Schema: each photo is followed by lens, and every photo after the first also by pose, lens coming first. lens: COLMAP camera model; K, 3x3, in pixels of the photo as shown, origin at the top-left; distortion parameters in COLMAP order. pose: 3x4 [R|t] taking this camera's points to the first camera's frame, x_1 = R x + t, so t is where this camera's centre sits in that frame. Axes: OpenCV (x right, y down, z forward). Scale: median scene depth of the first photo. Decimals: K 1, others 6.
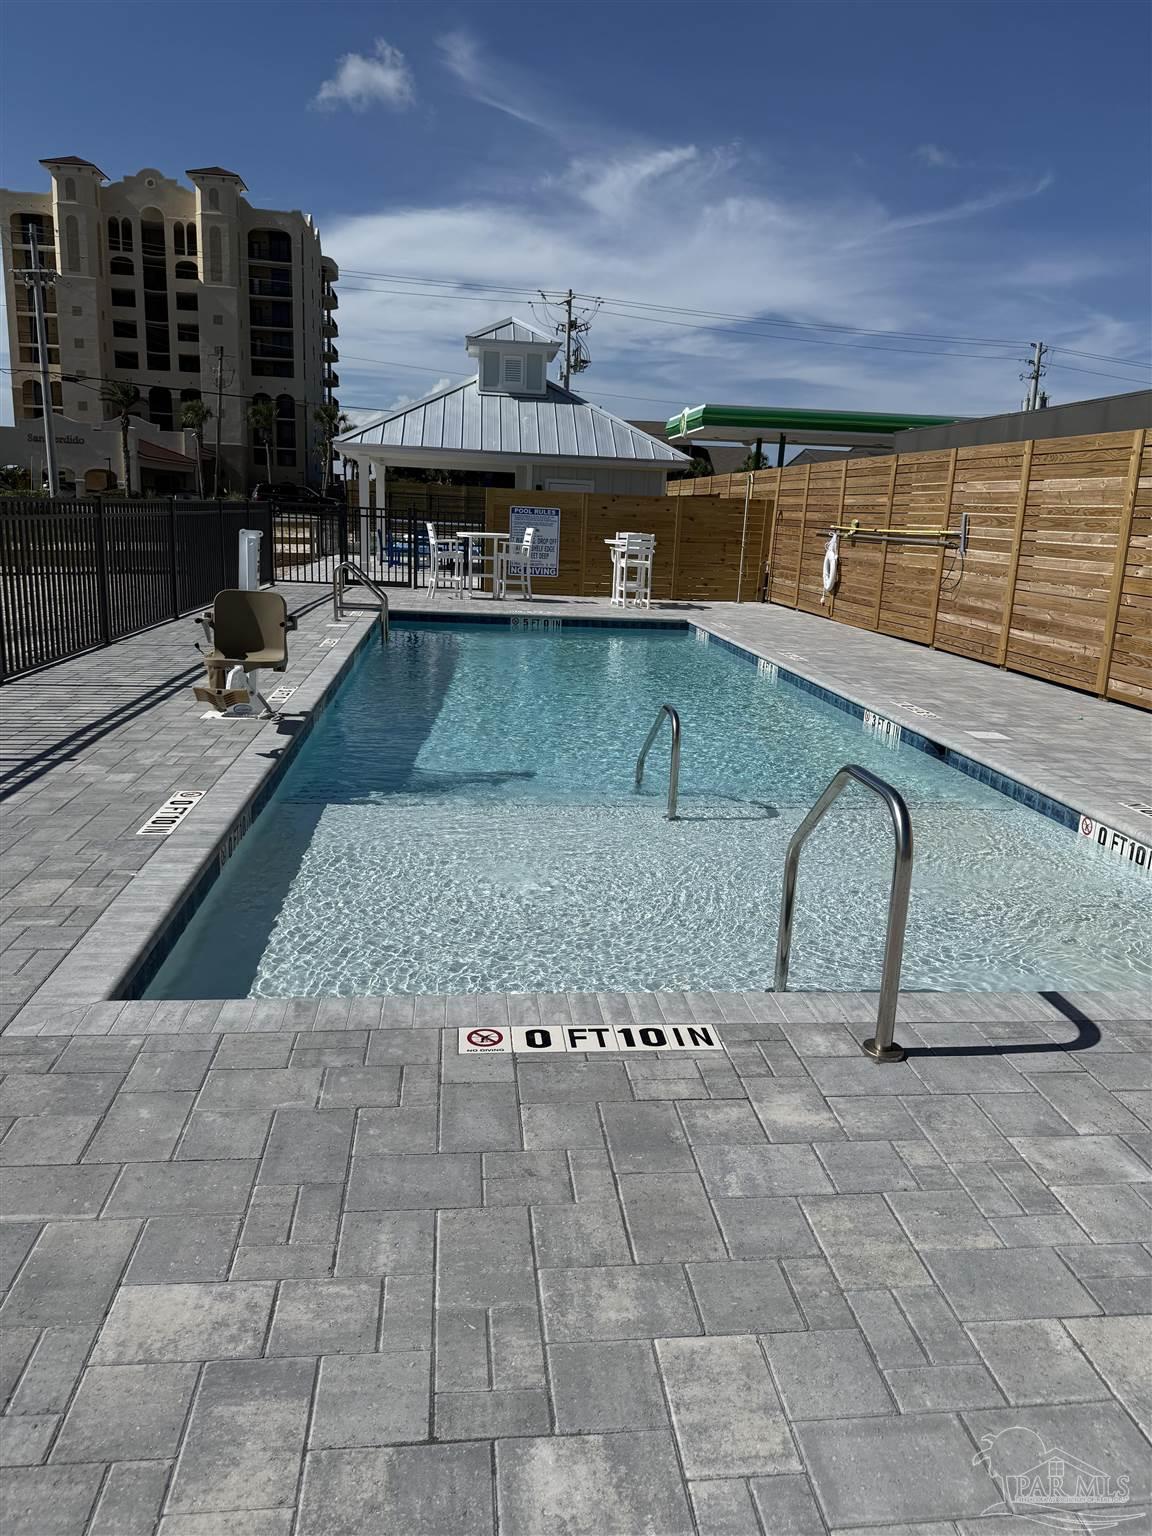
lens RADIAL K [[1080.6, 0, 569.7], [0, 1080.6, 767.0], [0, 0, 1]] dist [0.049571, -0.063240]
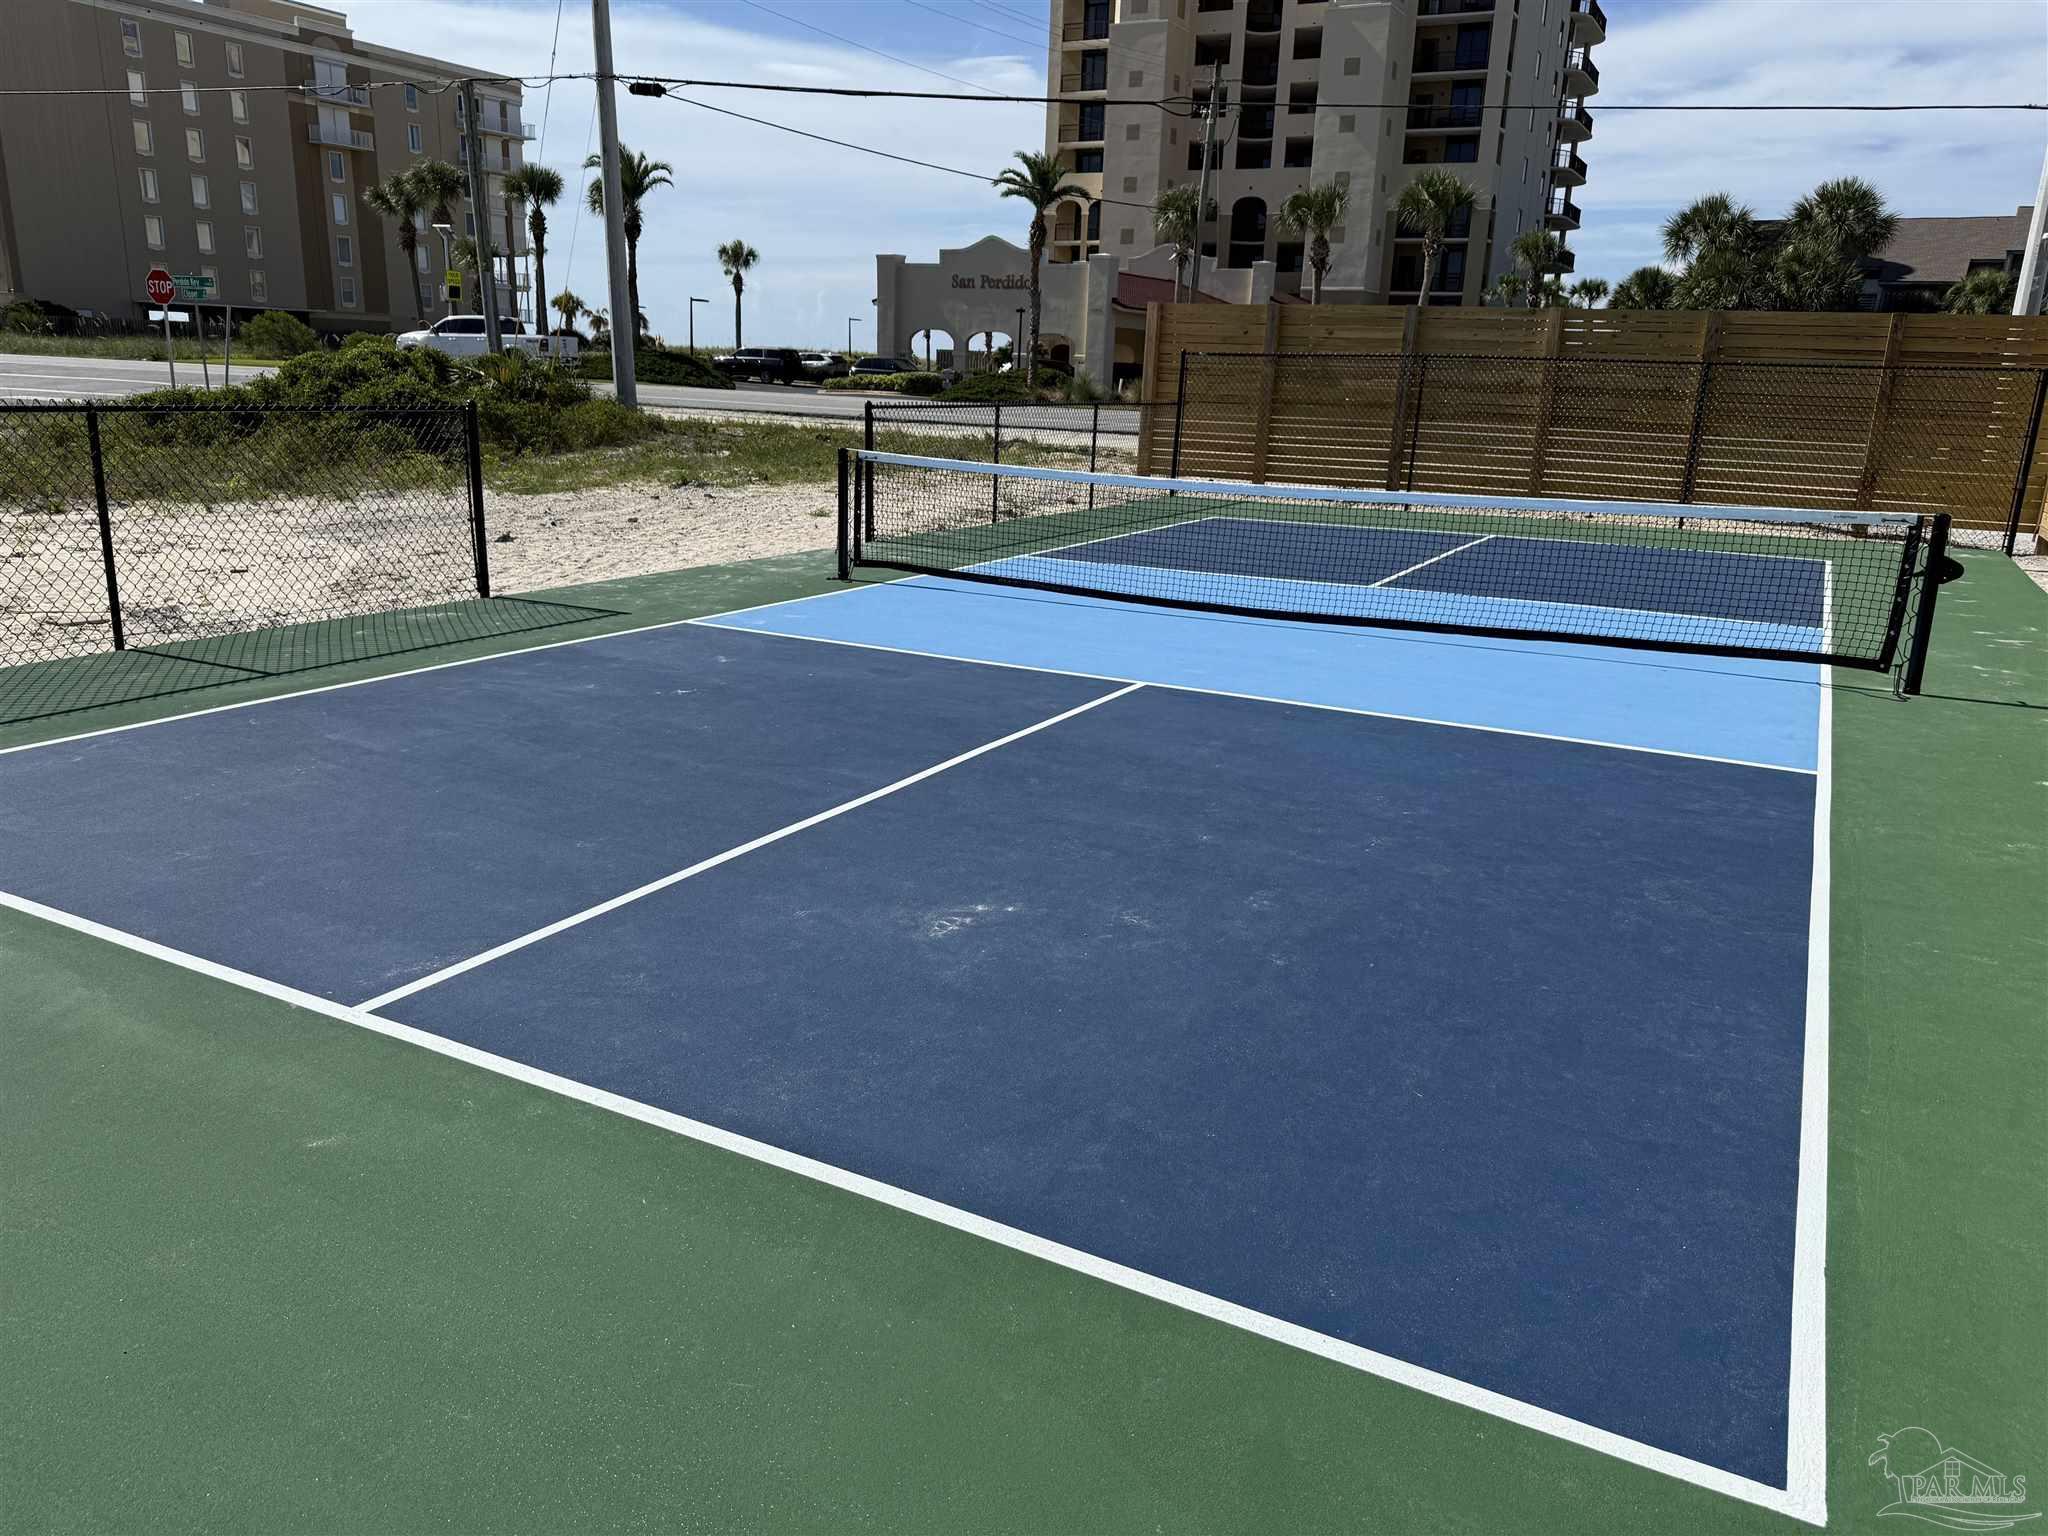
lens RADIAL K [[1446.8, 0, 1032.8], [0, 1446.8, 772.5], [0, 0, 1]] dist [0.009060, -0.003526]
pose [[0.824710, 0.144418, -0.546806, 0.004141], [-0.135759, 0.989130, 0.056485, -0.069351], [0.549020, 0.027650, 0.835352, 0.294176]]
